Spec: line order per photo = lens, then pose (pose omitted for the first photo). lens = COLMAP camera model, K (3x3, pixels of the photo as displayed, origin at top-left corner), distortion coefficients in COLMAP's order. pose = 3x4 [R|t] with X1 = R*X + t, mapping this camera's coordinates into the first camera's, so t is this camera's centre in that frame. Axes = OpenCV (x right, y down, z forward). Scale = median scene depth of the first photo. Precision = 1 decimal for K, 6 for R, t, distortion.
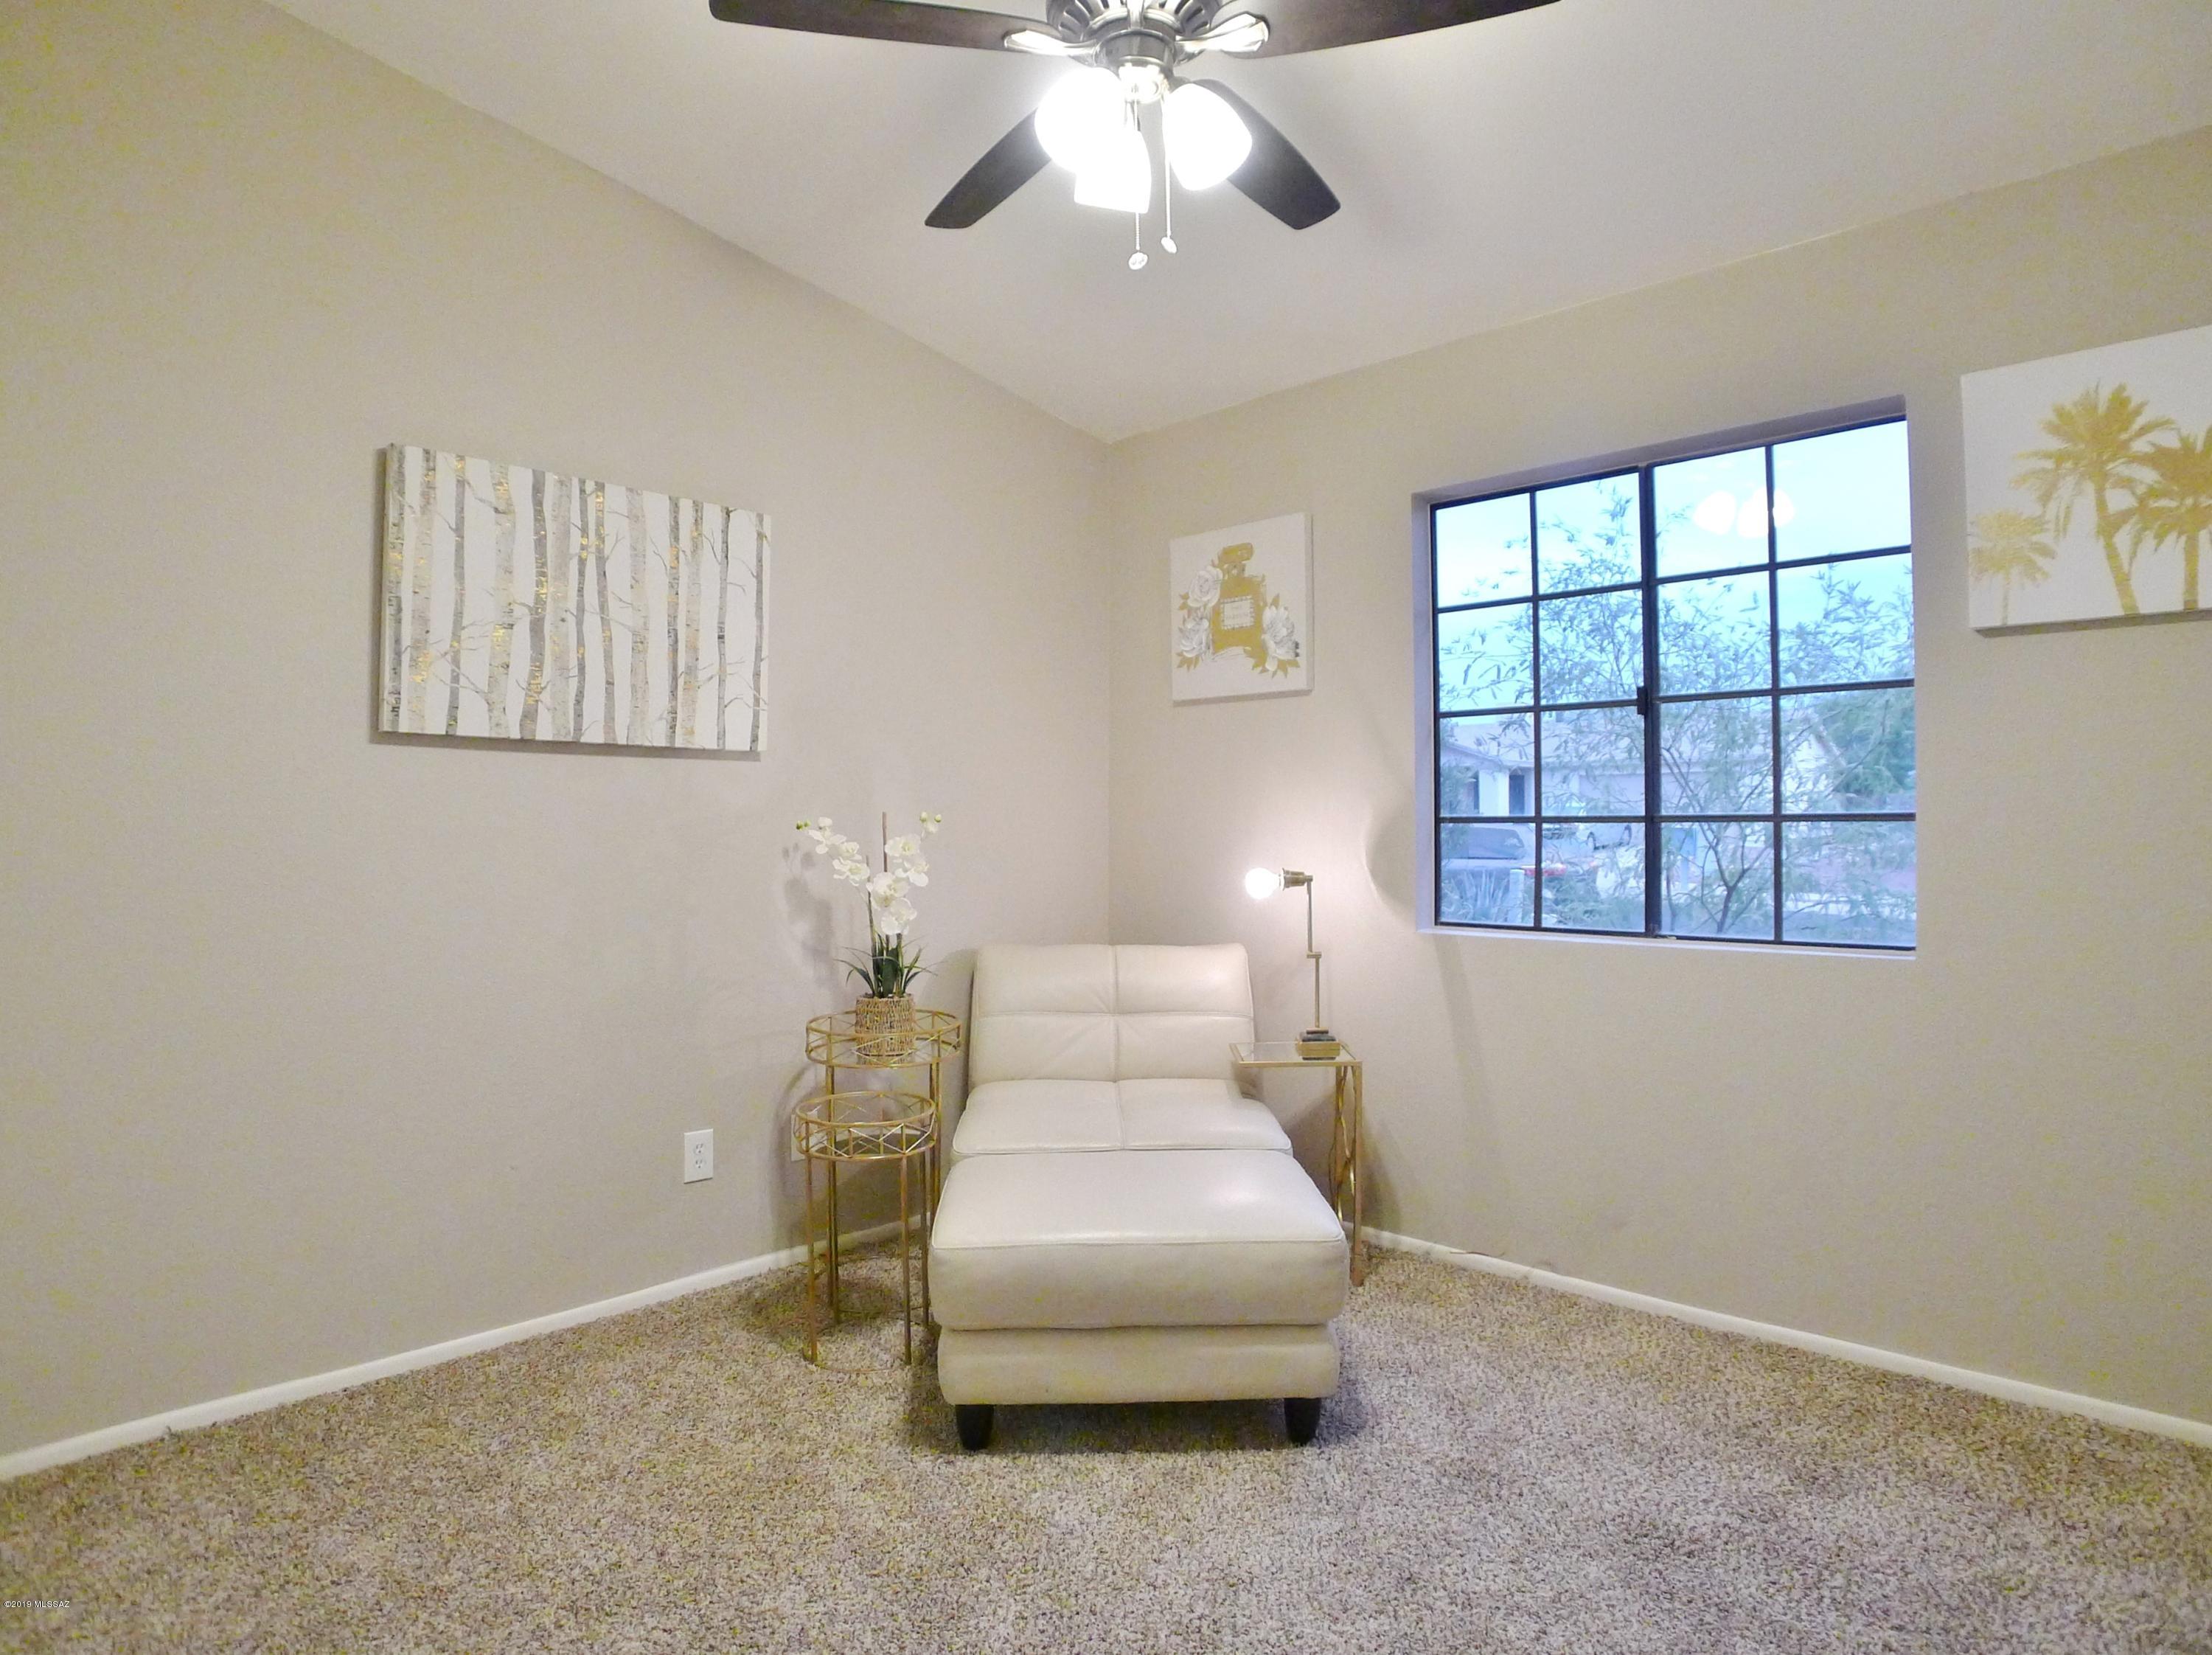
lens RADIAL K [[1202.0, 0, 1086.8], [0, 1202.0, 825.3], [0, 0, 1]] dist [-0.113613, 0.032898]
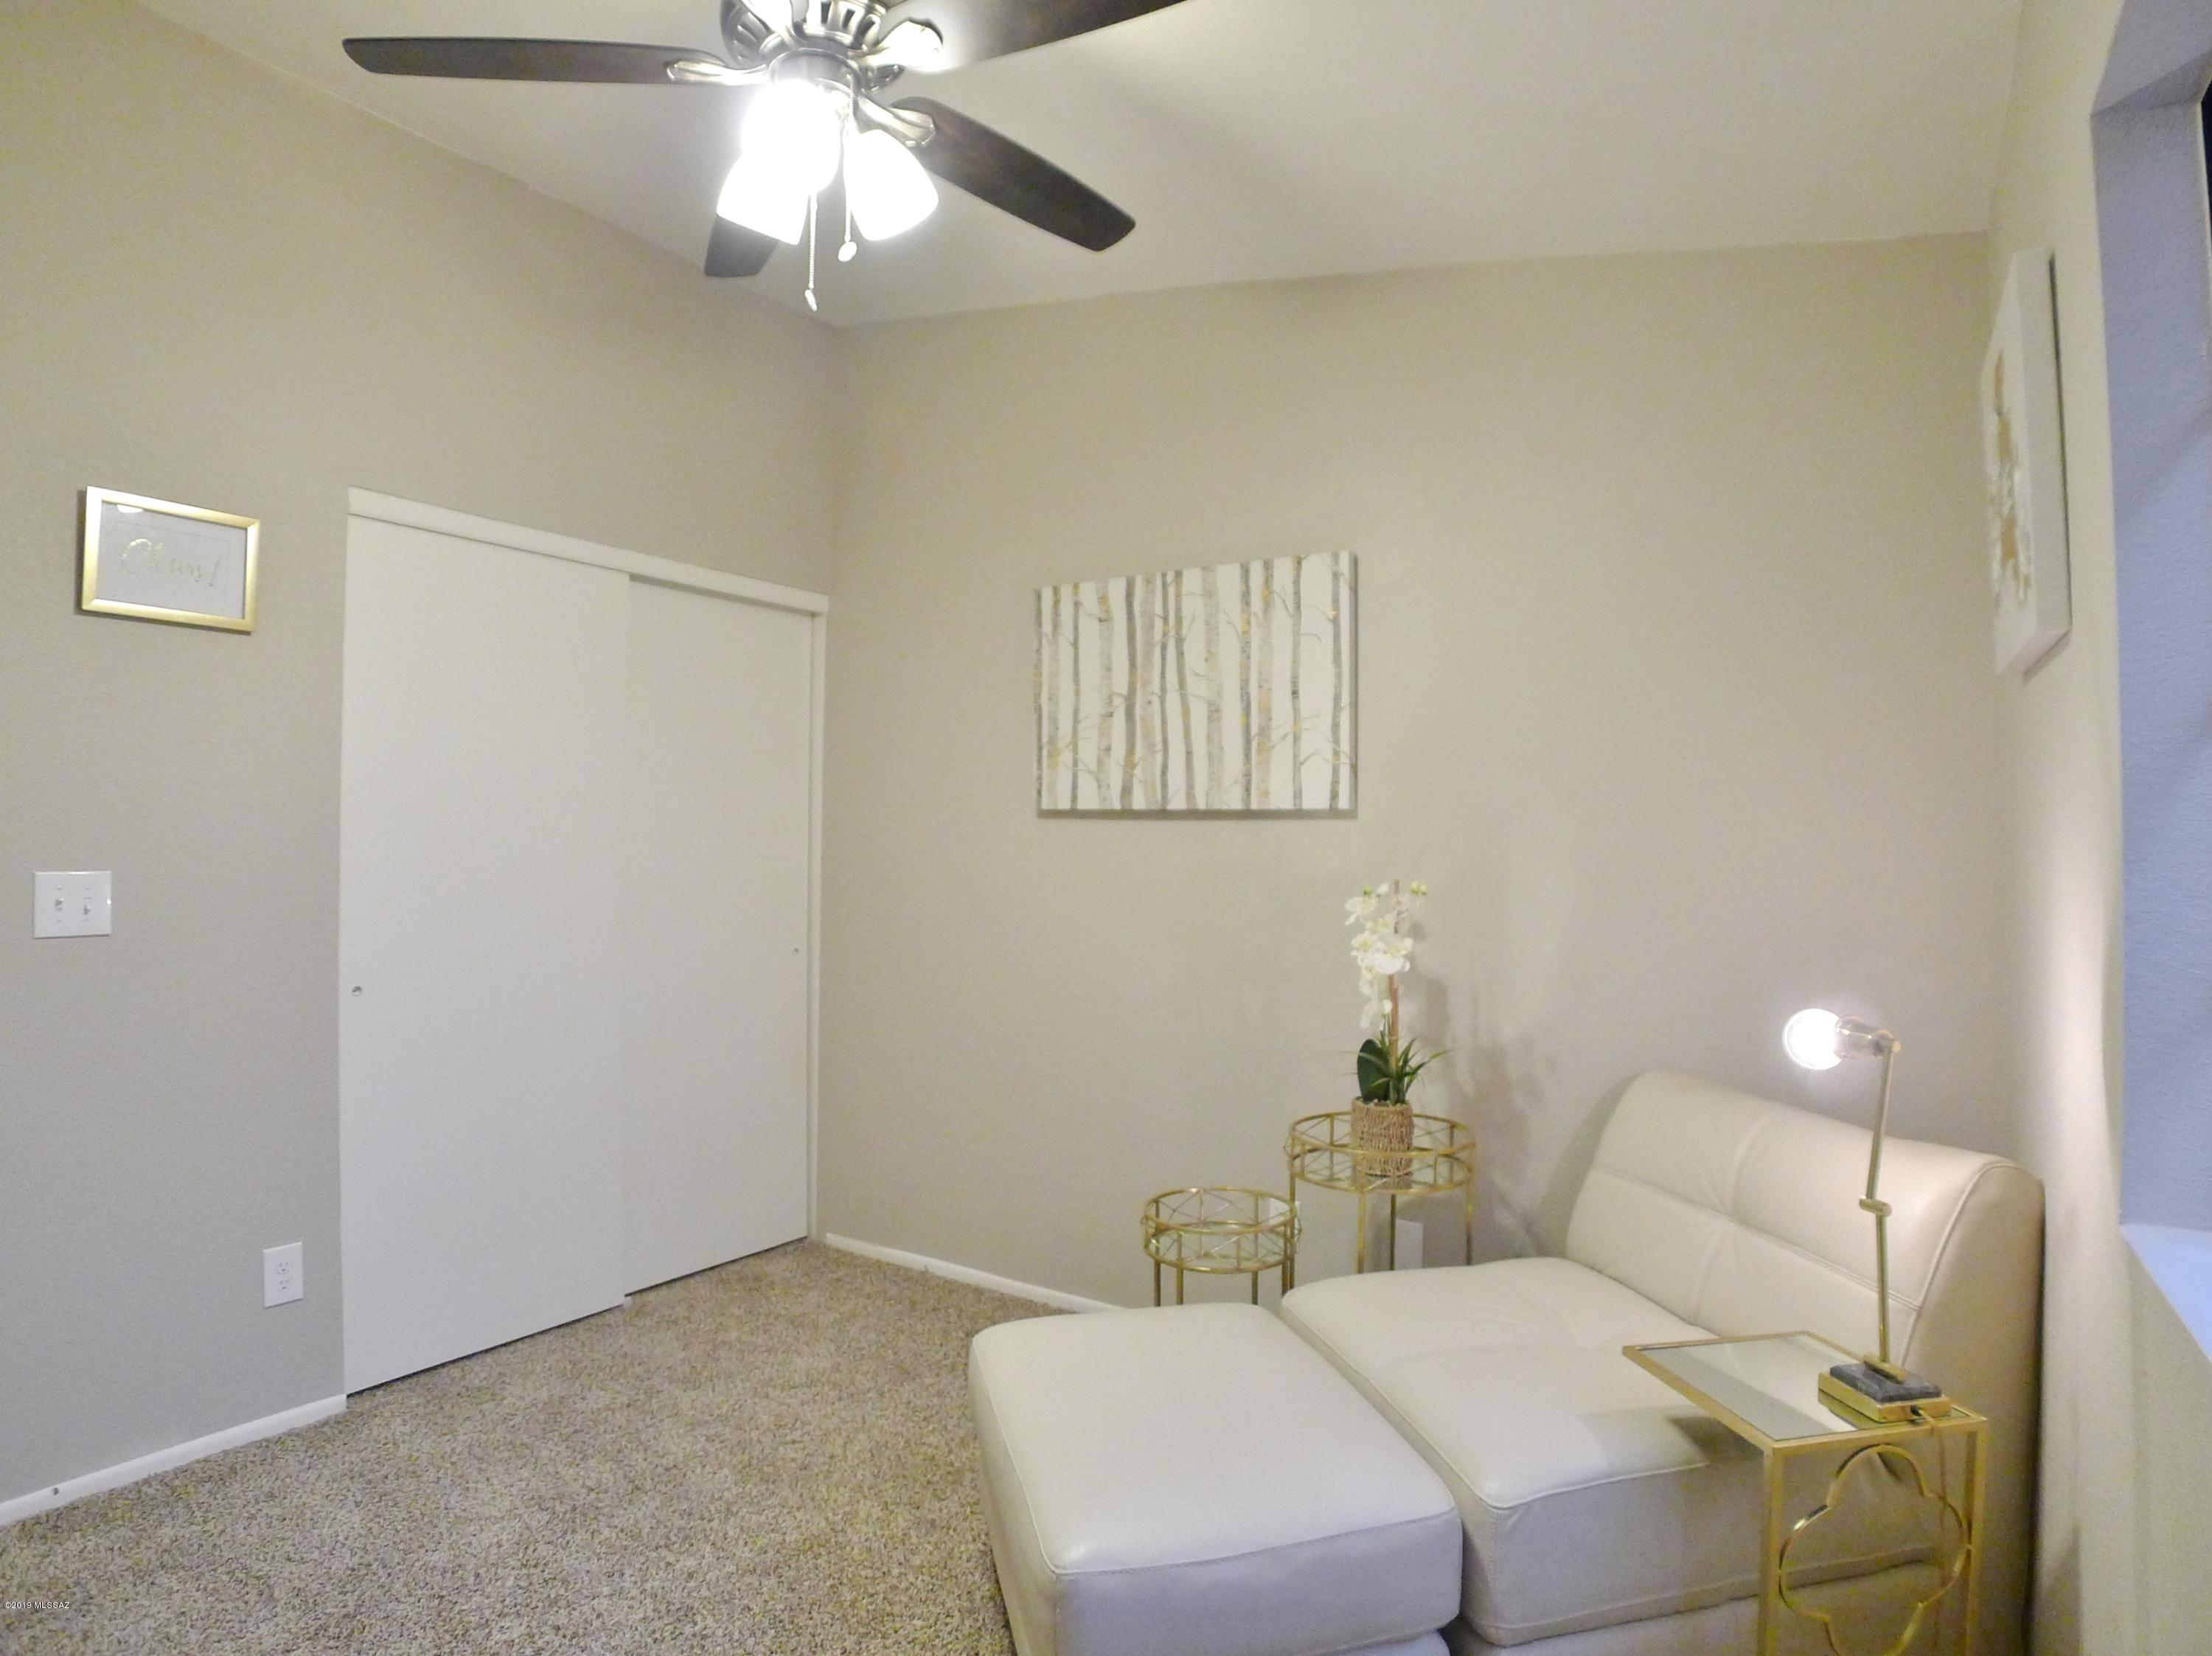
lens RADIAL K [[1201.9, 0, 1086.8], [0, 1201.9, 825.9], [0, 0, 1]] dist [-0.113613, 0.032898]
pose [[0.200046, -0.016632, -0.979645, 0.654845], [-0.010106, 0.999768, -0.019038, -0.032933], [0.979734, 0.013708, 0.199832, 0.694844]]
